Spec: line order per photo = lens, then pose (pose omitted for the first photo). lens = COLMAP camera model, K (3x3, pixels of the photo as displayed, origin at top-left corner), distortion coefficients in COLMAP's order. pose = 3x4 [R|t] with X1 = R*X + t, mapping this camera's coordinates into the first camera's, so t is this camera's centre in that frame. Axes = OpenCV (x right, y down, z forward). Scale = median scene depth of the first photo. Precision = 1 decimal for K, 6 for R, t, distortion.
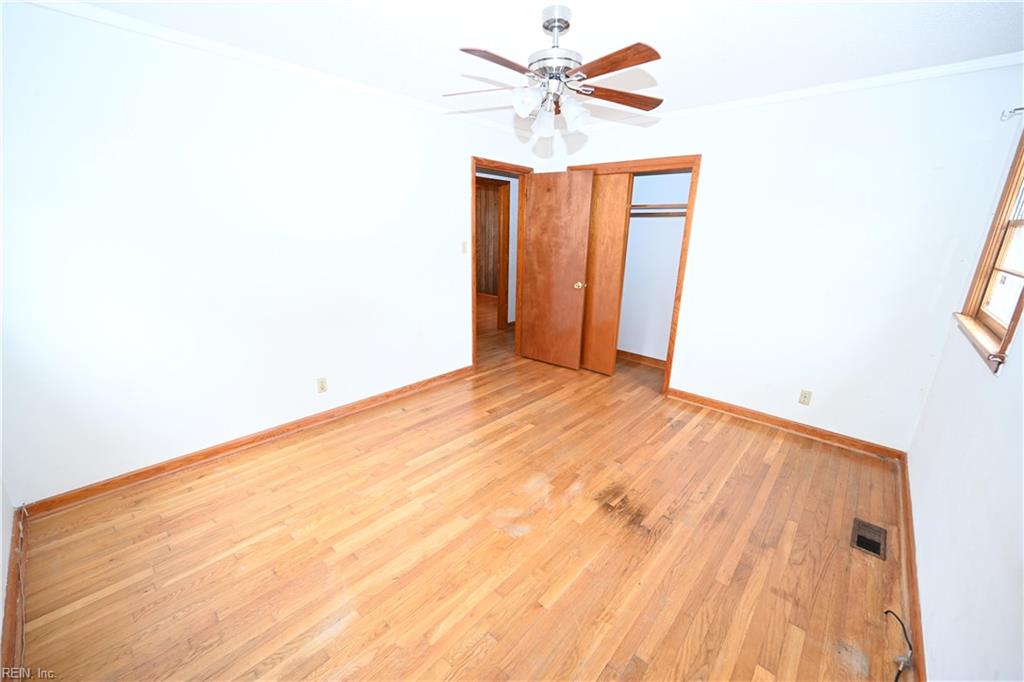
lens RADIAL K [[403.7, 0, 514.7], [0, 403.7, 343.4], [0, 0, 1]] dist [0.004134, 0.000919]
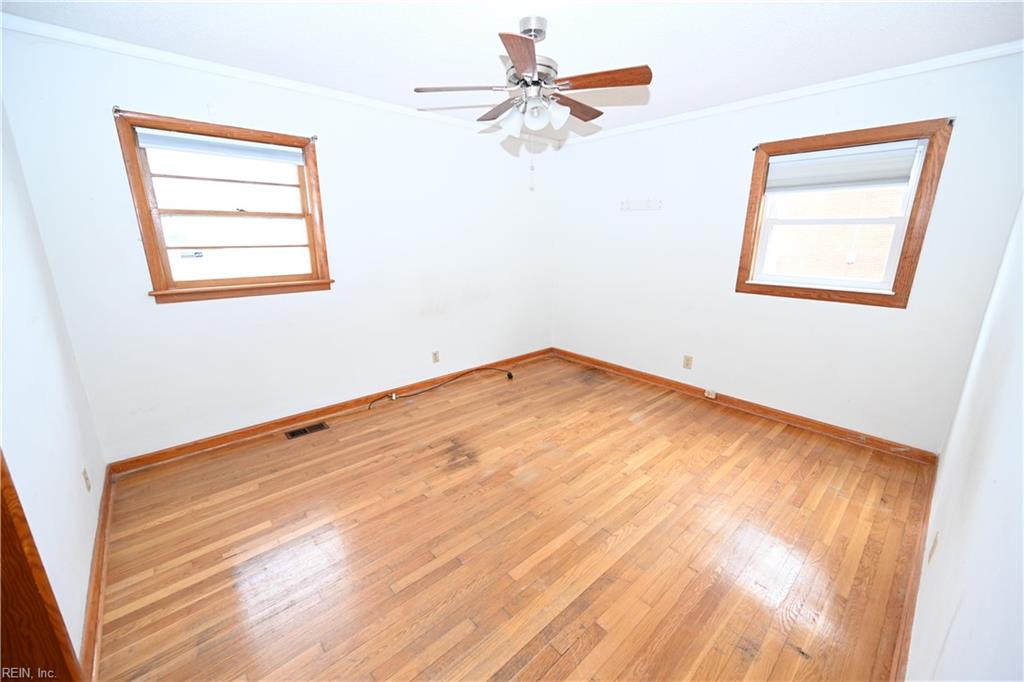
lens RADIAL K [[403.7, 0, 514.3], [0, 403.7, 339.4], [0, 0, 1]] dist [0.004134, 0.000919]
pose [[-0.994764, -0.052924, 0.087431, 0.014272], [0.000364, 0.853637, 0.520868, -0.516212], [-0.102201, 0.518172, -0.849148, 1.825414]]
